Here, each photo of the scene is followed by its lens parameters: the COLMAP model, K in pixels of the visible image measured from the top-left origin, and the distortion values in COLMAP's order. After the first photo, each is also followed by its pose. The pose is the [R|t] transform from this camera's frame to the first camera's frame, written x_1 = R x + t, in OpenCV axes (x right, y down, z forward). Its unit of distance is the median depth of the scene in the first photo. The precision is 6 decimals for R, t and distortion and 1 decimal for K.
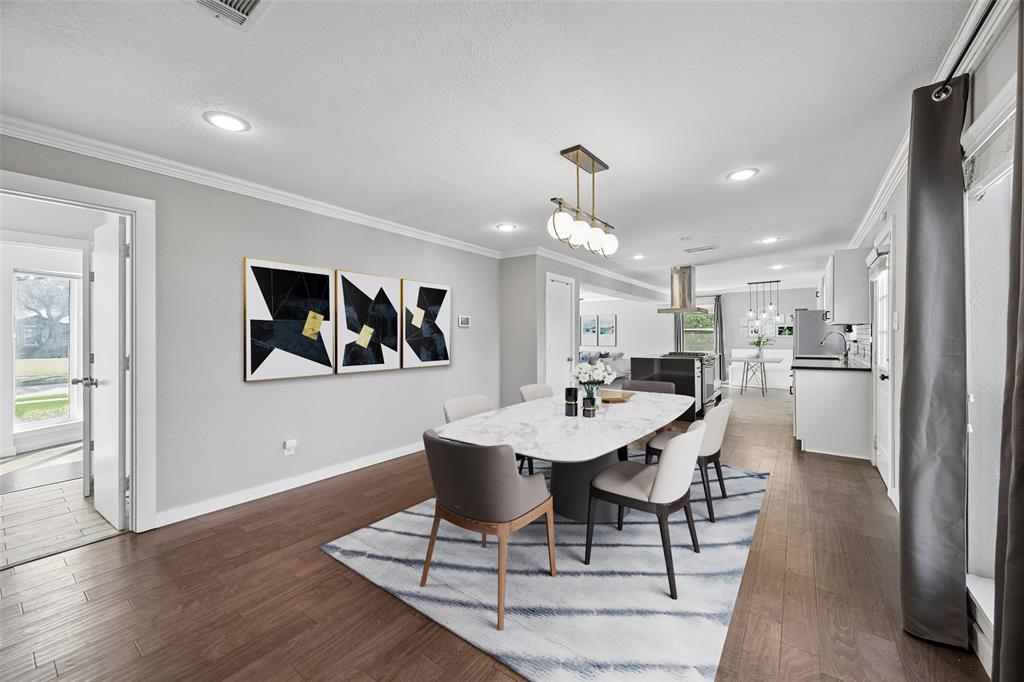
lens RADIAL K [[393.8, 0, 504.9], [0, 393.8, 338.9], [0, 0, 1]] dist [0.000460, 0.000002]
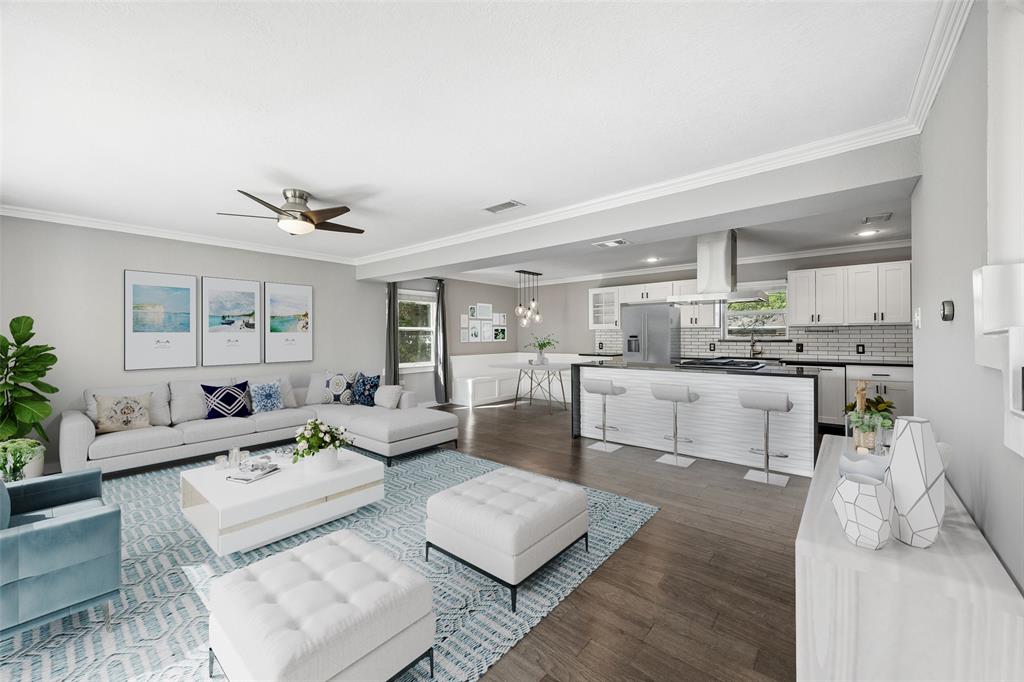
lens RADIAL K [[393.8, 0, 504.9], [0, 393.8, 338.9], [0, 0, 1]] dist [0.000460, 0.000002]
pose [[0.056945, 0.000996, 0.998377, -0.138207], [0.006754, 0.999976, -0.001383, -0.004292], [-0.998354, 0.006822, 0.056937, 0.849349]]
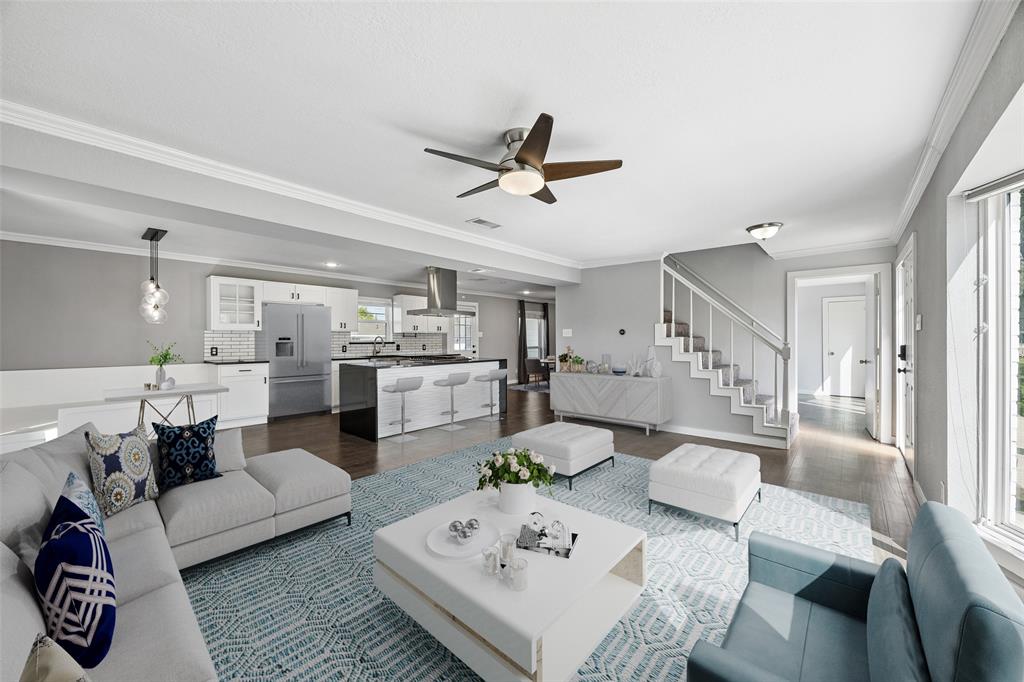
lens RADIAL K [[378.8, 0, 500.0], [0, 378.8, 339.3], [0, 0, 1]] dist [0.000097, -0.000001]
pose [[-0.995270, 0.005651, 0.096987, 0.142052], [0.005830, 0.999982, 0.001563, -0.006519], [-0.096976, 0.002121, -0.995284, 1.221541]]
